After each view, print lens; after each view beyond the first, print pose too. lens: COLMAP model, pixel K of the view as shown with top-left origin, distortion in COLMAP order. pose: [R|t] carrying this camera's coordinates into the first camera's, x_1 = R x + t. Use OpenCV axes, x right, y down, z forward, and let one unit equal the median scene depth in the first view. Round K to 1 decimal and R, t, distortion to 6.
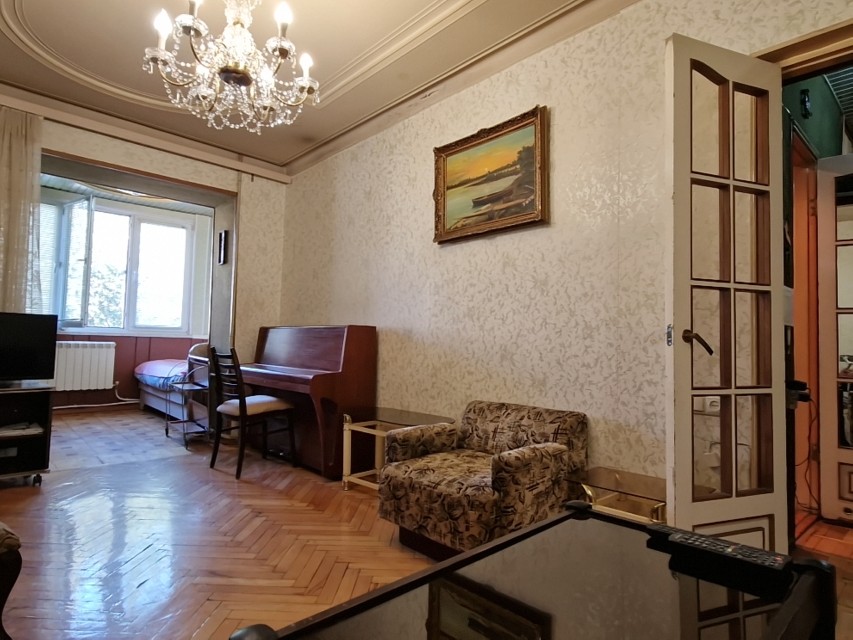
lens RADIAL K [[505.7, 0, 425.7], [0, 505.7, 318.0], [0, 0, 1]] dist [0.006722, 0.003445]
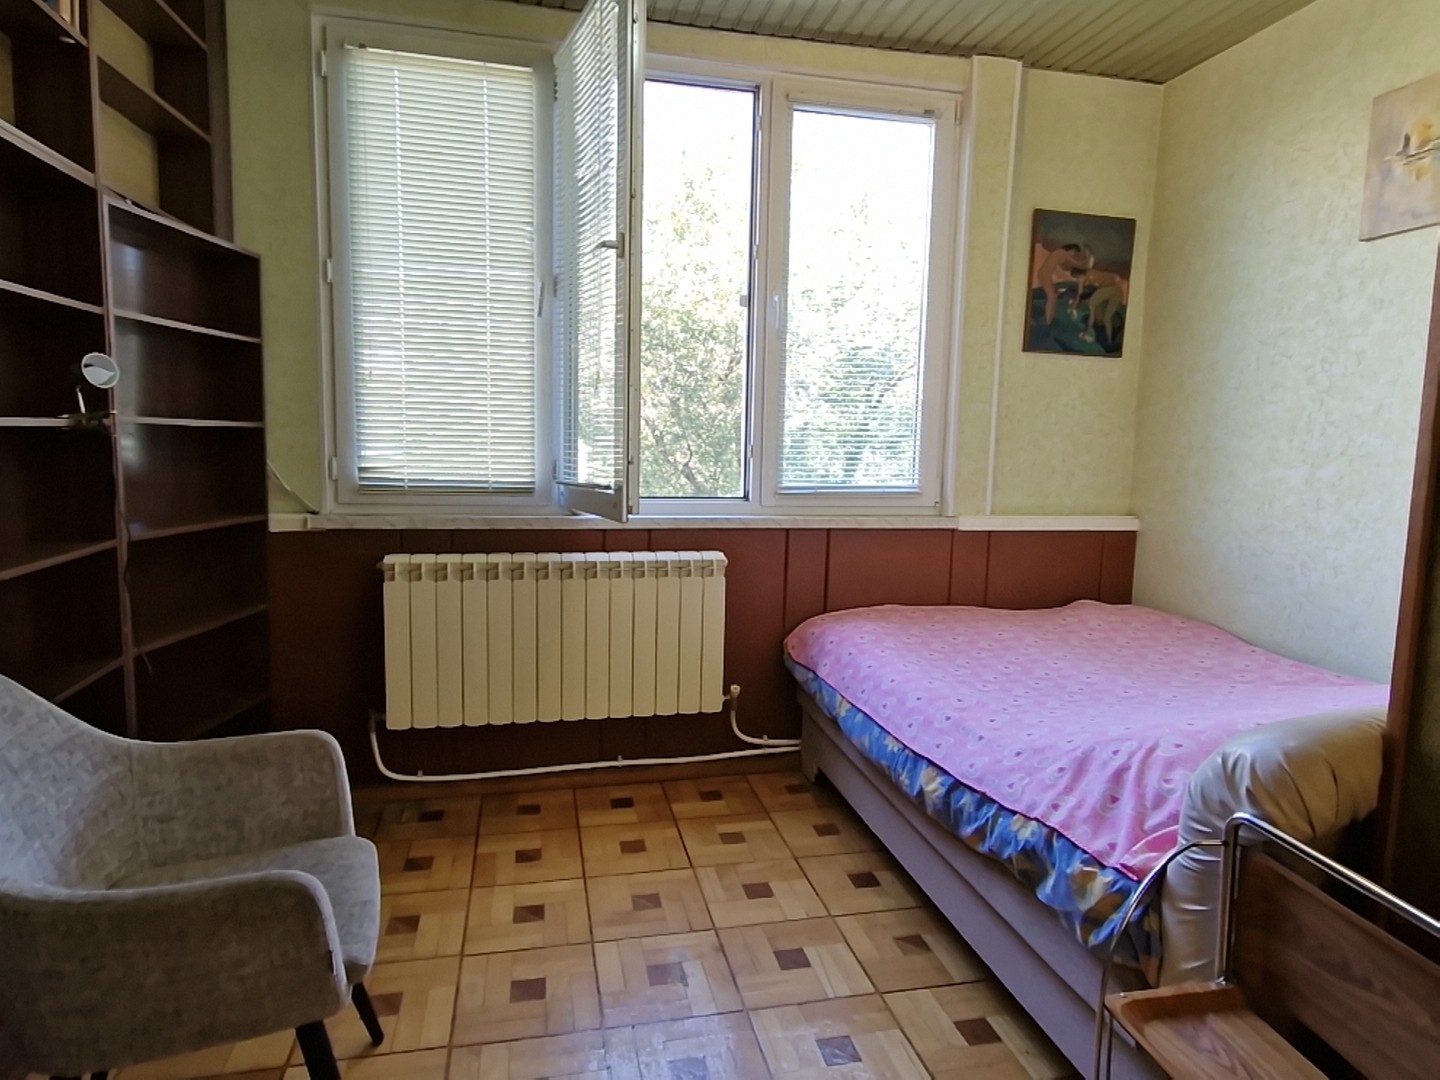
lens RADIAL K [[853.7, 0, 706.8], [0, 853.7, 532.3], [0, 0, 1]] dist [0.006722, 0.003445]
pose [[0.862343, 0.041281, -0.504639, -0.367575], [0.030855, 0.990534, 0.133756, -0.026996], [0.505383, -0.130914, 0.852906, 0.568960]]
